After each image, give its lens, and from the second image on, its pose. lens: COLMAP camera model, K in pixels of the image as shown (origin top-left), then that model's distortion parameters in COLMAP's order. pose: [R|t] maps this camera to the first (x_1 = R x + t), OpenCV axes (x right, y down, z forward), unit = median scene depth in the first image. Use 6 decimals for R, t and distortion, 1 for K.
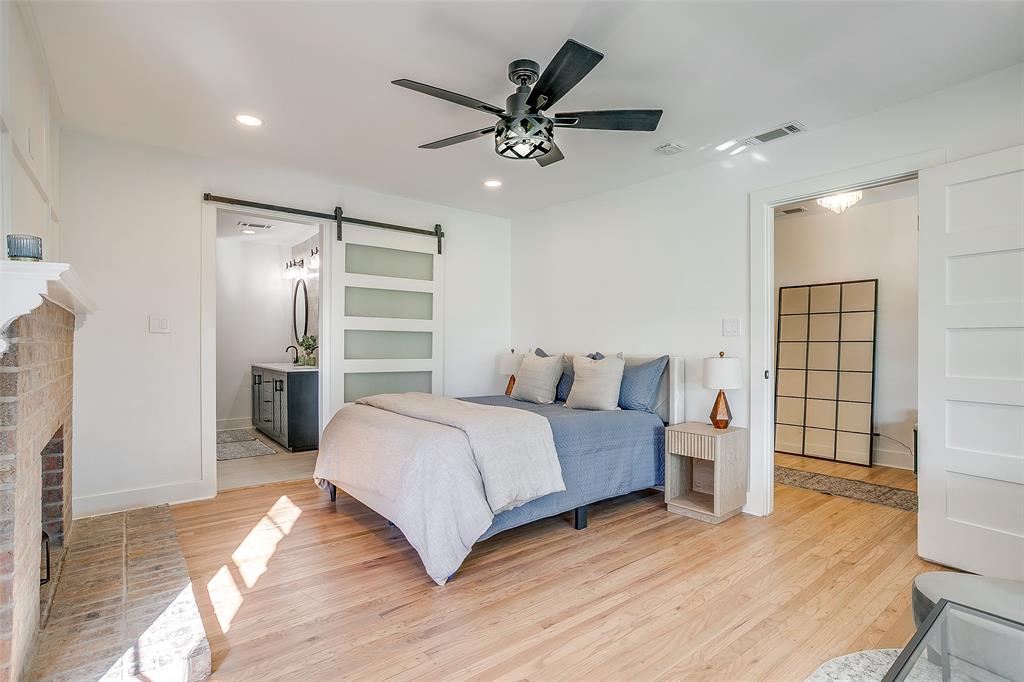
lens RADIAL K [[495.9, 0, 509.0], [0, 495.9, 348.7], [0, 0, 1]] dist [-0.049087, 0.027851]
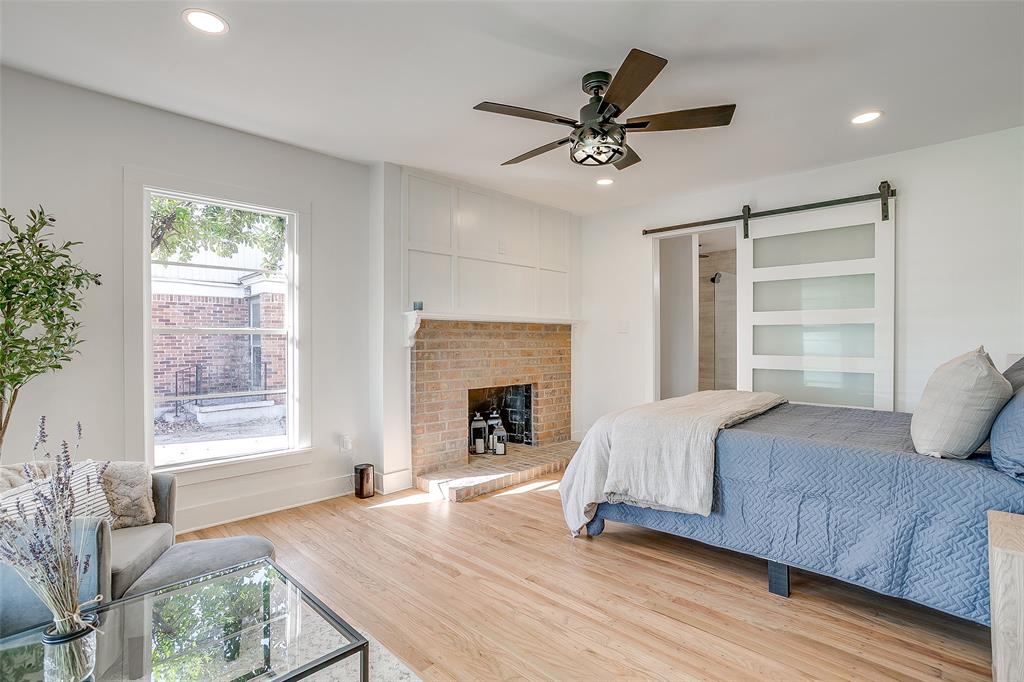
lens RADIAL K [[495.9, 0, 512.4], [0, 495.9, 342.3], [0, 0, 1]] dist [-0.049087, 0.027851]
pose [[0.134602, 0.003936, -0.990892, 0.805948], [-0.003653, 0.999987, 0.003476, -0.007566], [0.990893, 0.003152, 0.134615, 0.514475]]
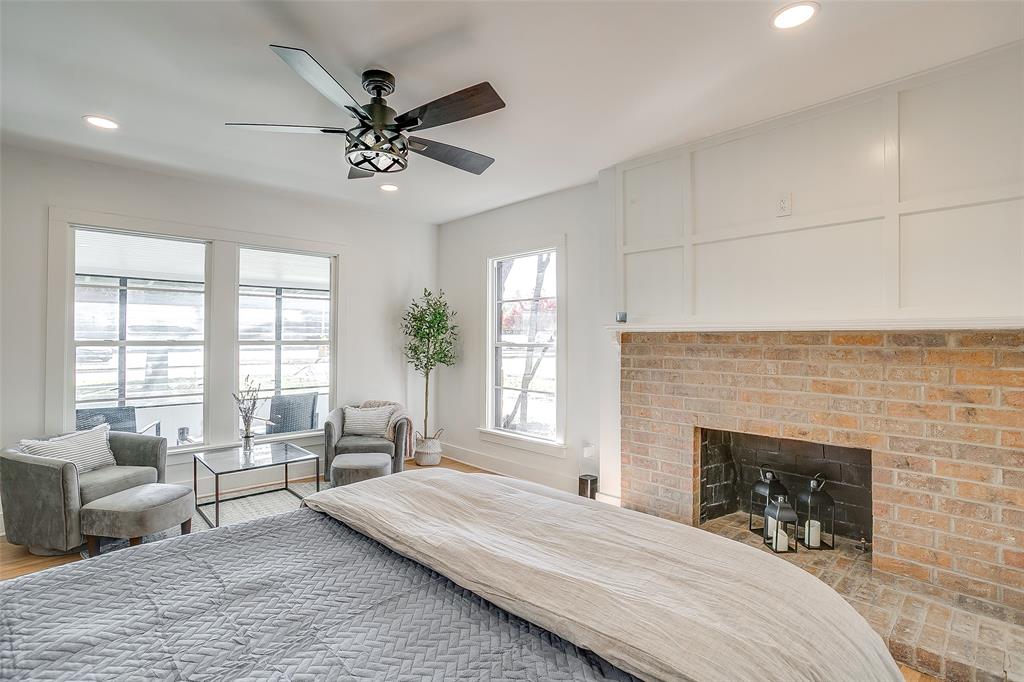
lens RADIAL K [[495.9, 0, 503.1], [0, 495.9, 337.3], [0, 0, 1]] dist [-0.049087, 0.027851]
pose [[-0.996292, -0.002031, -0.086013, -0.098946], [-0.002354, 0.999991, 0.003657, -0.052530], [0.086005, 0.003846, -0.996287, 1.512069]]
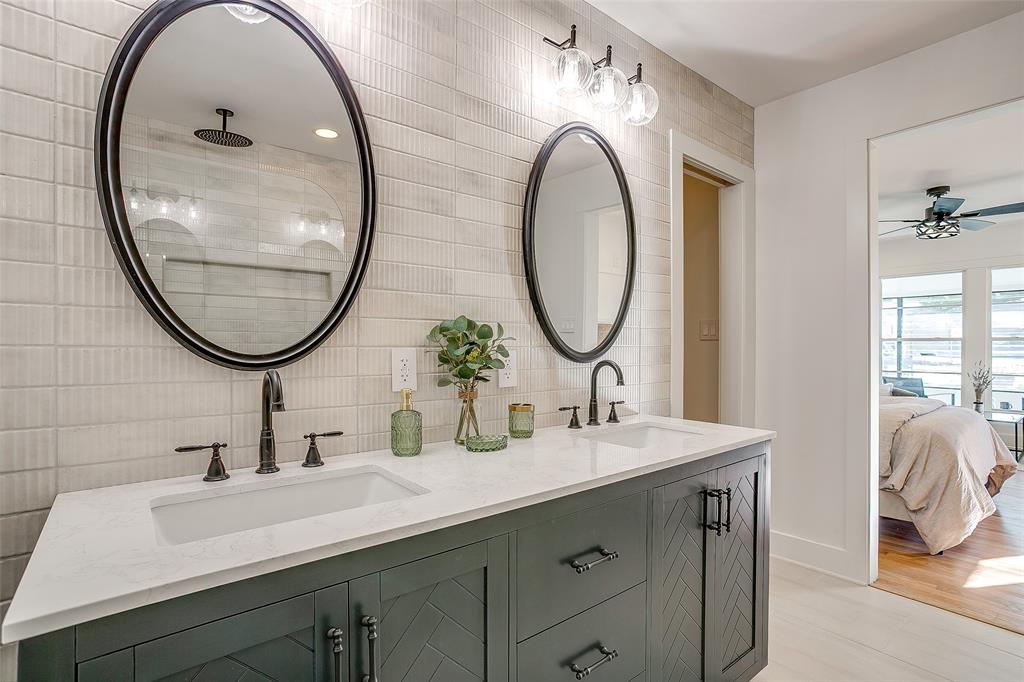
lens RADIAL K [[495.9, 0, 521.1], [0, 495.9, 343.7], [0, 0, 1]] dist [-0.049087, 0.027851]
pose [[-0.029815, -0.001979, 0.999553, -1.263839], [0.007223, 0.999972, 0.002195, -0.029581], [-0.999529, 0.007285, -0.029800, 1.938980]]
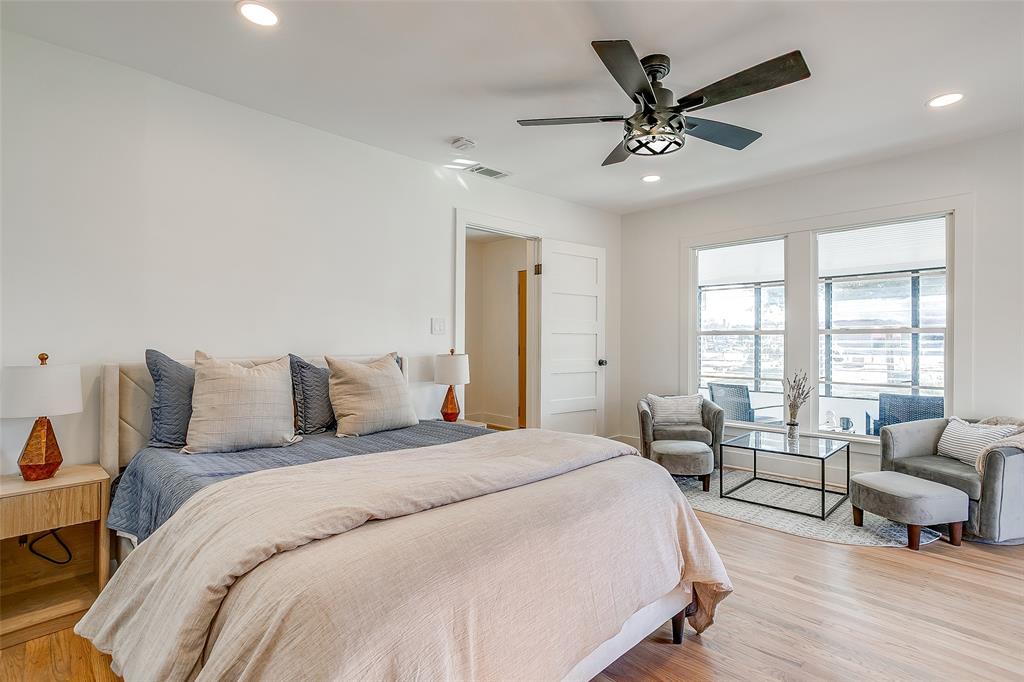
lens RADIAL K [[495.9, 0, 514.3], [0, 495.9, 338.5], [0, 0, 1]] dist [-0.049087, 0.027851]
pose [[-0.104131, 0.006057, 0.994545, -0.703623], [0.006528, 0.999964, -0.005407, -0.011126], [-0.994542, 0.005929, -0.104166, 1.057673]]
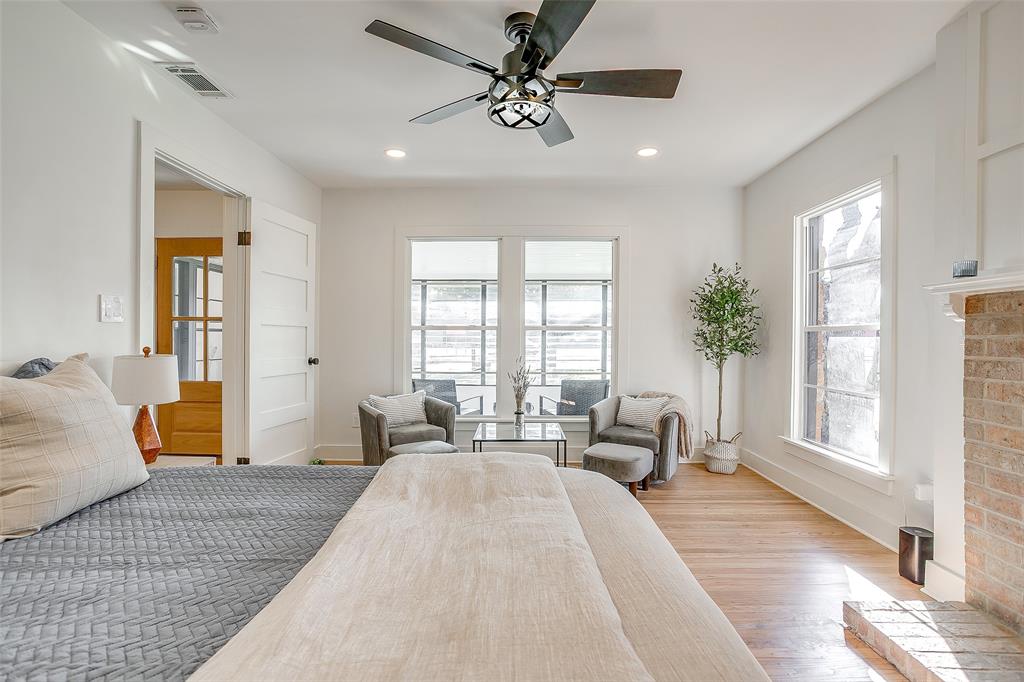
lens RADIAL K [[495.9, 0, 509.8], [0, 495.9, 341.3], [0, 0, 1]] dist [-0.049087, 0.027851]
pose [[-0.779308, -0.006777, 0.626604, -0.388038], [0.001499, 0.999919, 0.012678, -0.010373], [-0.626639, 0.010819, -0.779235, 1.301388]]
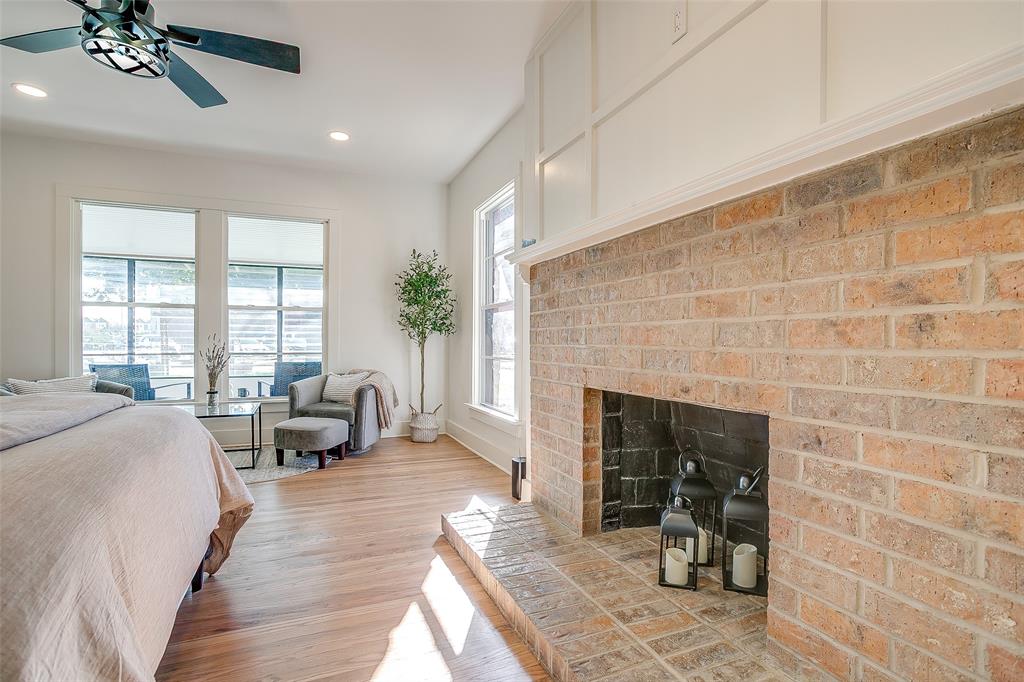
lens RADIAL K [[495.9, 0, 503.2], [0, 495.9, 347.3], [0, 0, 1]] dist [-0.049087, 0.027851]
pose [[-0.962419, -0.004867, 0.271524, -0.635682], [-0.000518, 0.999870, 0.016087, 0.061757], [-0.271567, 0.015342, -0.962297, 1.255452]]
